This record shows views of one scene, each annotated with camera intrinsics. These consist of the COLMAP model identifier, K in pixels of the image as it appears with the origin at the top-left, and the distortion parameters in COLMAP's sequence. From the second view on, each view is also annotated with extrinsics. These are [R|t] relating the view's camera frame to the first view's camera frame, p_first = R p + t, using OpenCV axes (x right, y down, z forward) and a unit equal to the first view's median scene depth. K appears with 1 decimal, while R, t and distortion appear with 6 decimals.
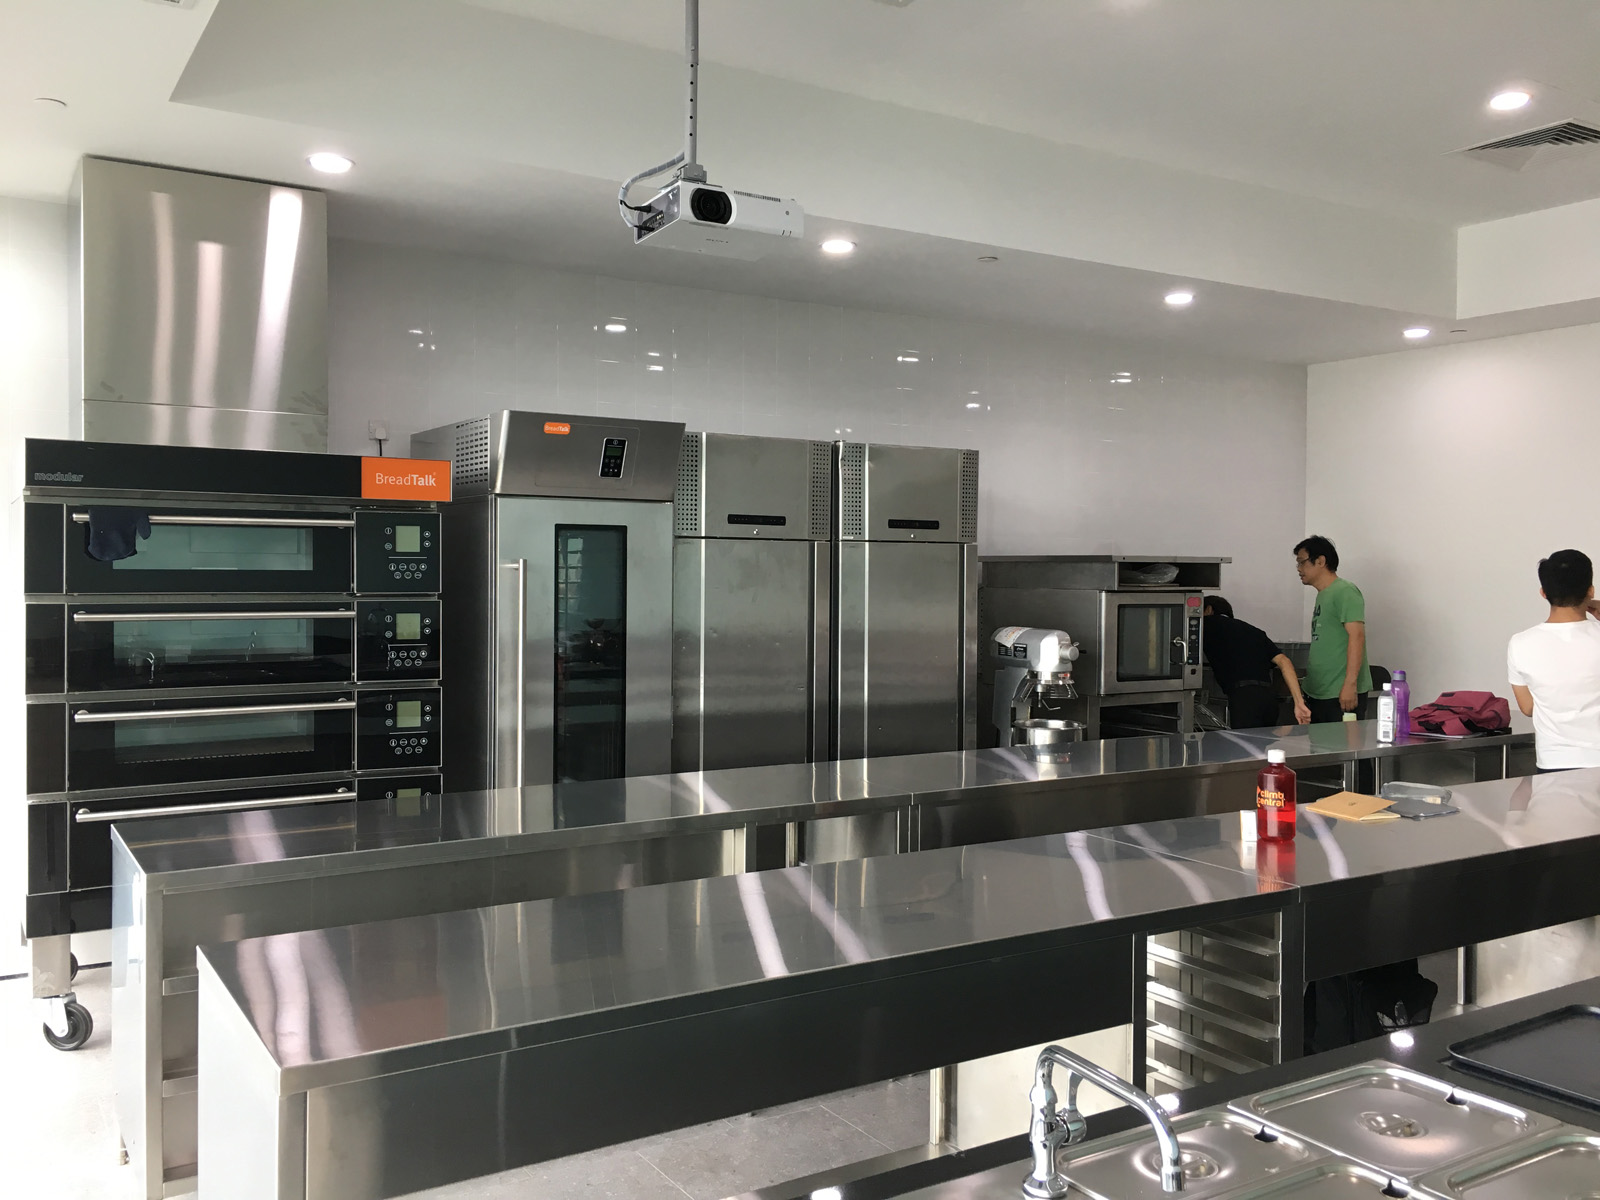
lens RADIAL K [[1369.3, 0, 797.7], [0, 1369.3, 590.9], [0, 0, 1]] dist [0.086254, -0.111666]
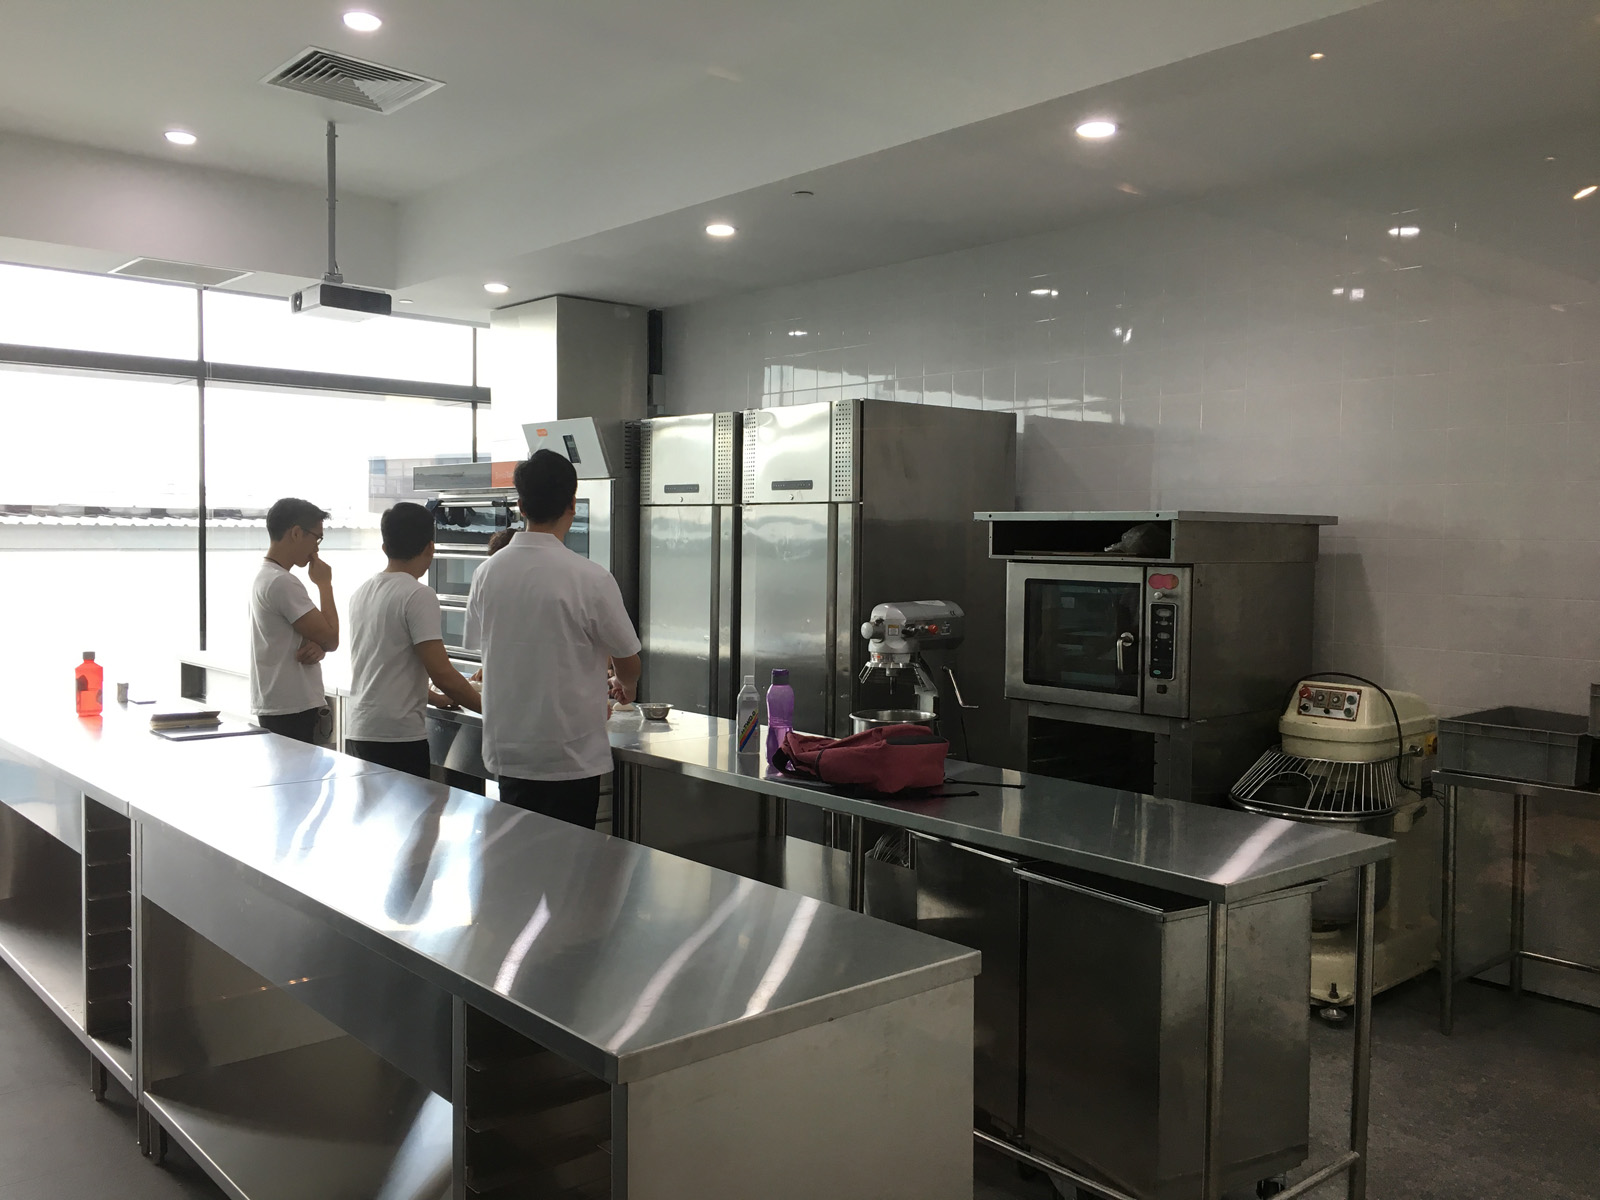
lens RADIAL K [[1369.3, 0, 797.7], [0, 1369.3, 590.9], [0, 0, 1]] dist [0.086254, -0.111666]
pose [[0.149769, 0.037561, -0.988007, 1.056525], [-0.024857, 0.999105, 0.034215, -0.006710], [0.988409, 0.019435, 0.150568, 0.853983]]
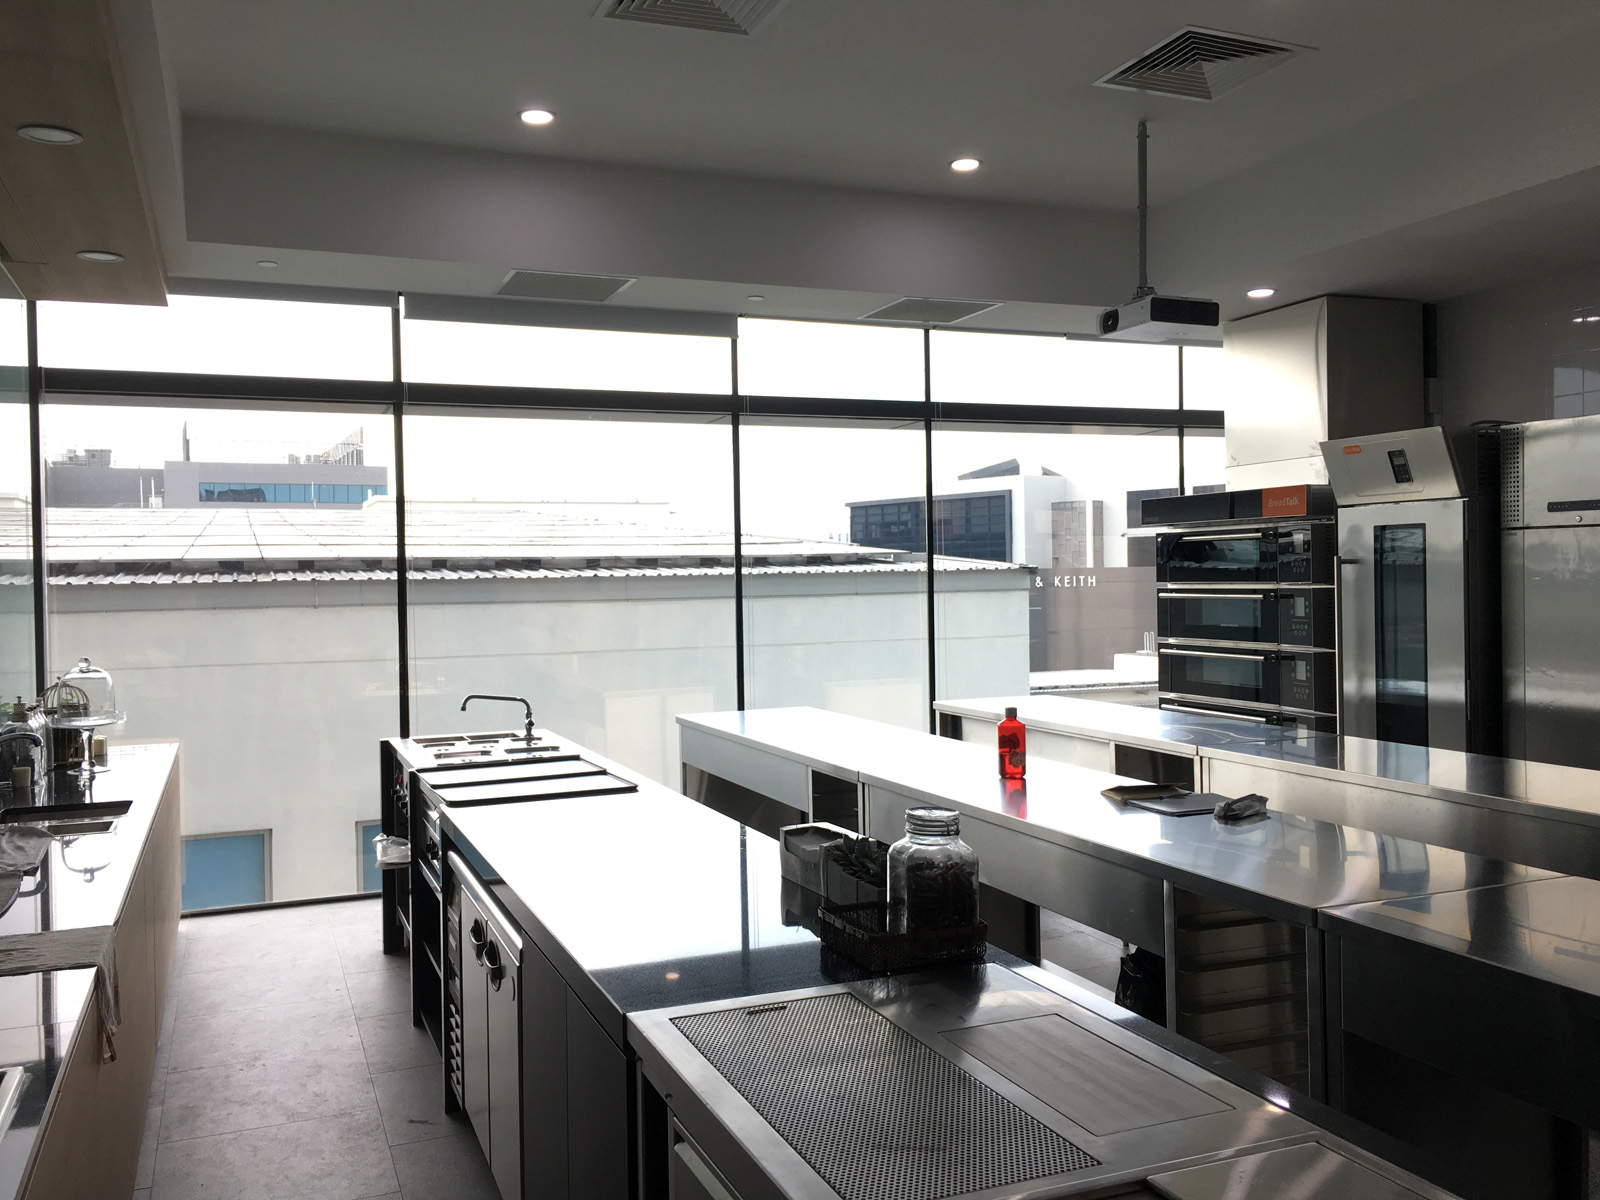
lens RADIAL K [[1369.3, 0, 797.7], [0, 1369.3, 590.9], [0, 0, 1]] dist [0.086254, -0.111666]
pose [[-0.178055, 0.010162, -0.983968, 0.936790], [0.002033, 0.999948, 0.009959, -0.003271], [0.984018, -0.000227, -0.178066, 0.591428]]
